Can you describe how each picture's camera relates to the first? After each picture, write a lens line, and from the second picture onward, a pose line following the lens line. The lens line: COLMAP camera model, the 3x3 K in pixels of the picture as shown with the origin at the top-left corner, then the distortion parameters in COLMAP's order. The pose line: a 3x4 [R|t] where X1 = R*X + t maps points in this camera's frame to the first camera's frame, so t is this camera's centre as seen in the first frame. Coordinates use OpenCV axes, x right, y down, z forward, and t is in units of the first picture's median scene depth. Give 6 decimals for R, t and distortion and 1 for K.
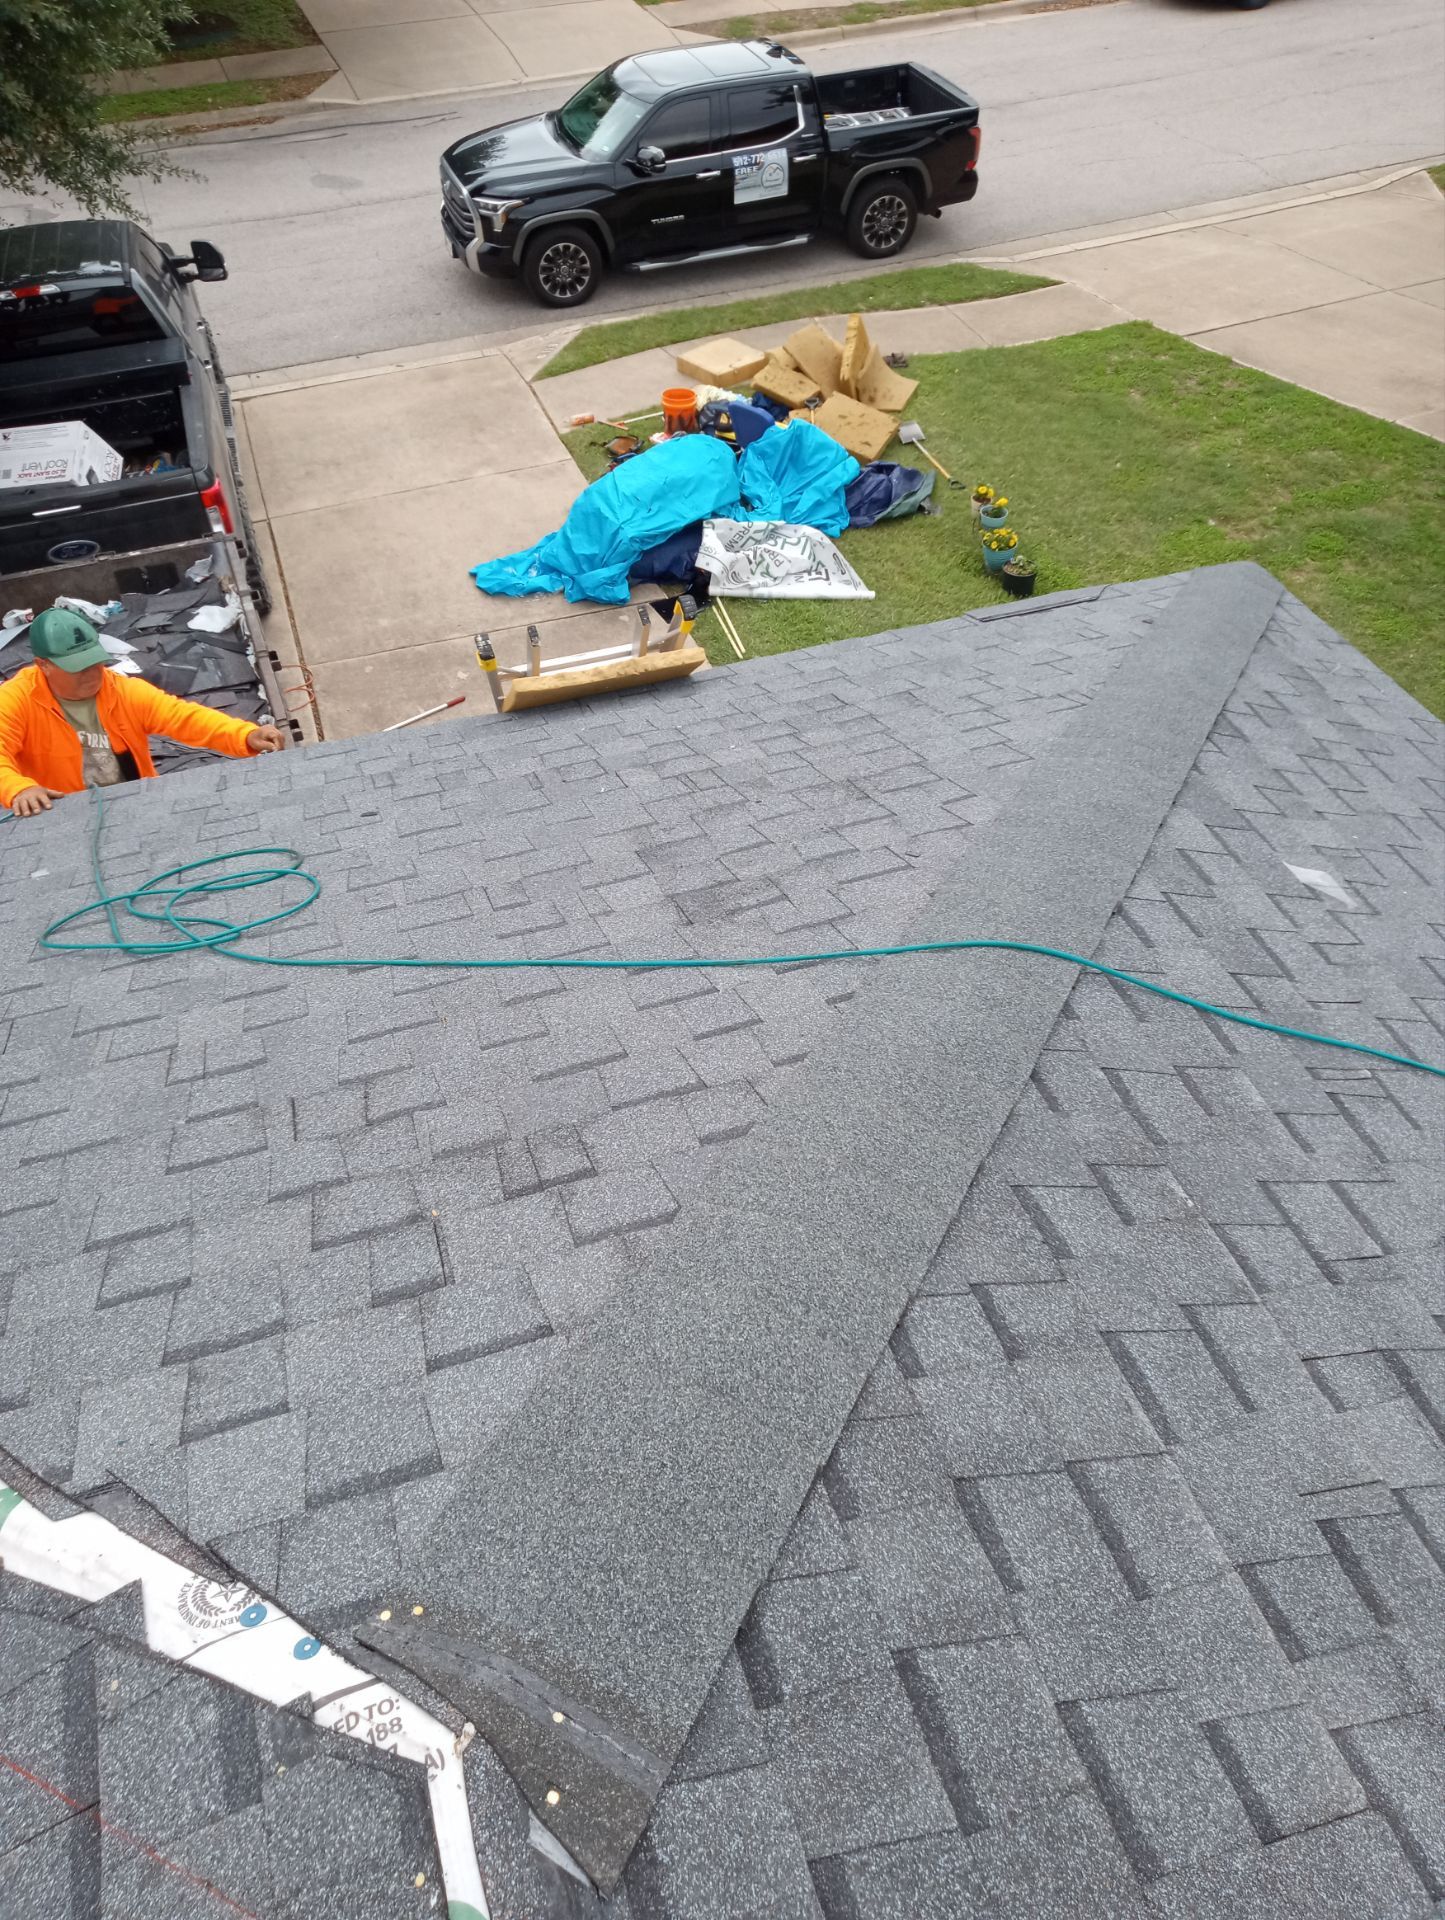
lens RADIAL K [[1459.1, 0, 731.3], [0, 1459.1, 962.9], [0, 0, 1]] dist [0.010075, 0.013919]
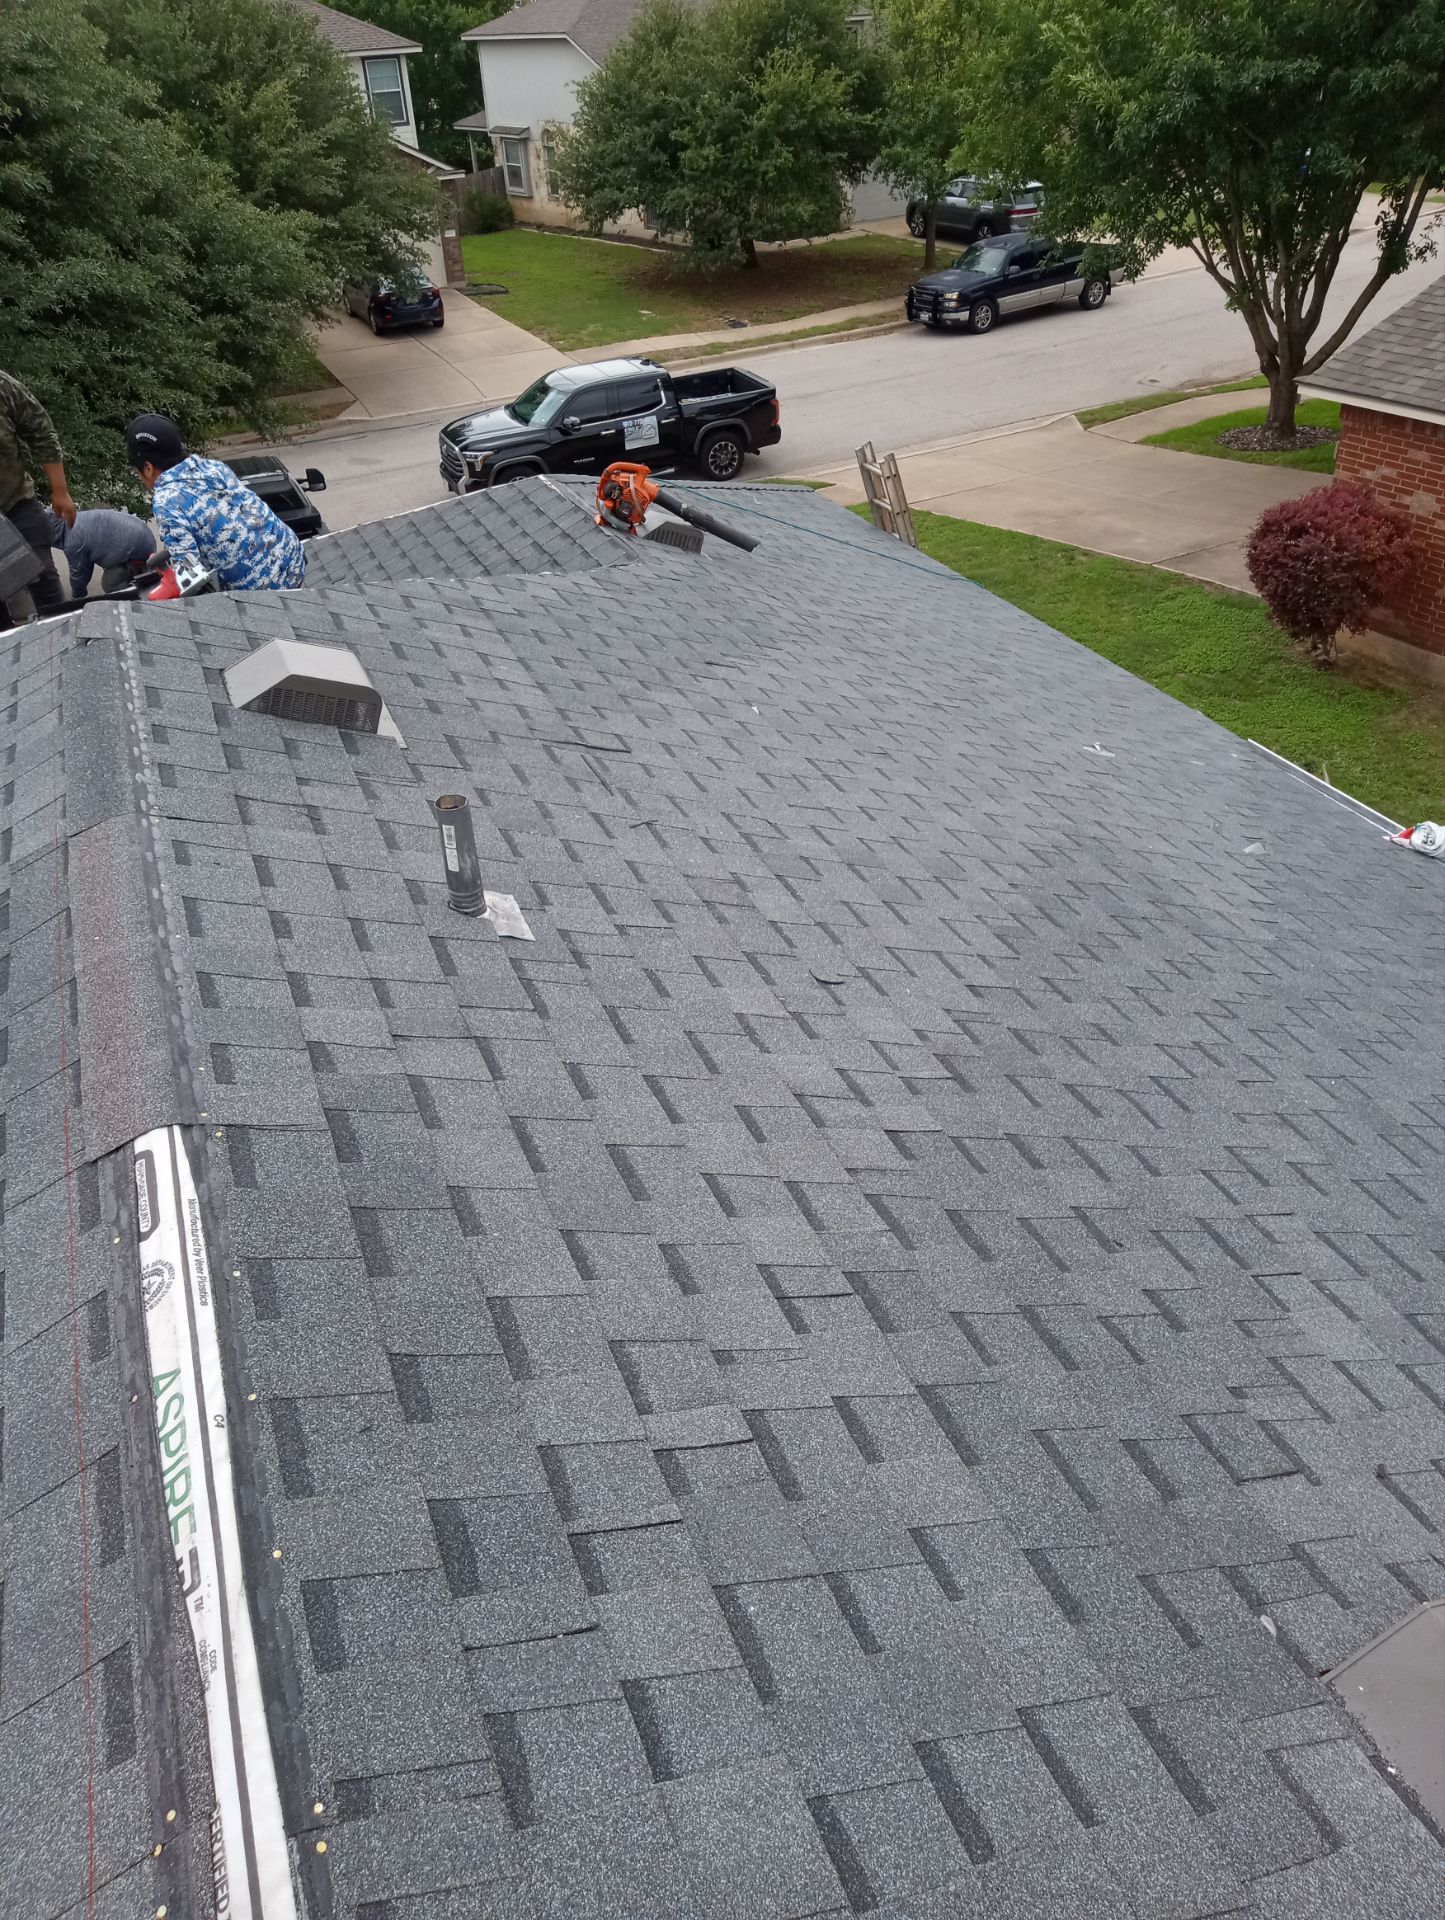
lens RADIAL K [[1459.4, 0, 718.8], [0, 1459.4, 949.9], [0, 0, 1]] dist [0.069804, -0.089233]
pose [[0.997651, -0.063749, 0.025052, 0.028279], [0.067533, 0.976569, -0.204333, 0.343405], [-0.011439, 0.205545, 0.978581, -0.449230]]
